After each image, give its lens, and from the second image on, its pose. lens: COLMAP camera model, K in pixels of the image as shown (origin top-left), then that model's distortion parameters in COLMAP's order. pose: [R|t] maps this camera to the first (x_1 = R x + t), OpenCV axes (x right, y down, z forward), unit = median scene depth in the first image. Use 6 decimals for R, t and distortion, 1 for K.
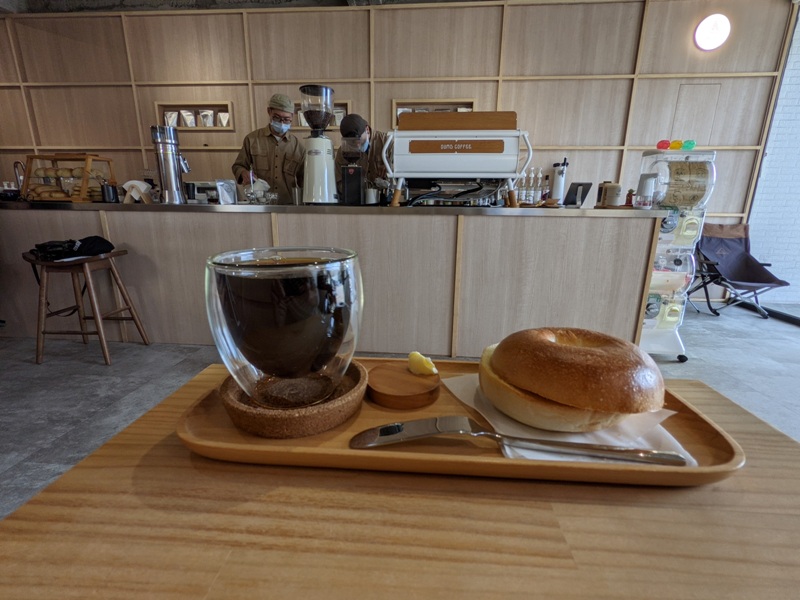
lens RADIAL K [[385.7, 0, 398.1], [0, 385.7, 305.0], [0, 0, 1]] dist [-0.003080, 0.002996]
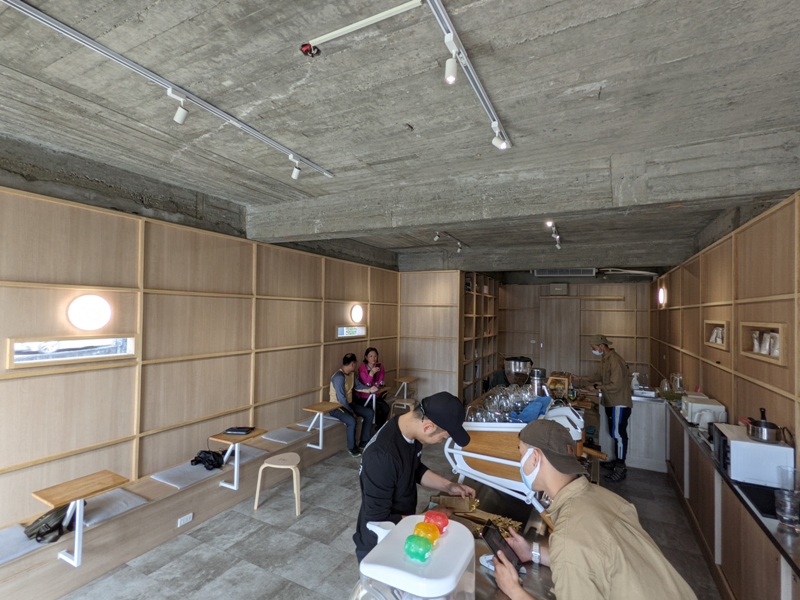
lens RADIAL K [[385.7, 0, 398.1], [0, 385.7, 305.0], [0, 0, 1]] dist [-0.003080, 0.002996]
pose [[-0.391907, -0.032301, -0.919438, 0.825662], [-0.256753, 0.963516, 0.075591, -0.502120], [0.883452, 0.265693, -0.385902, 0.751872]]
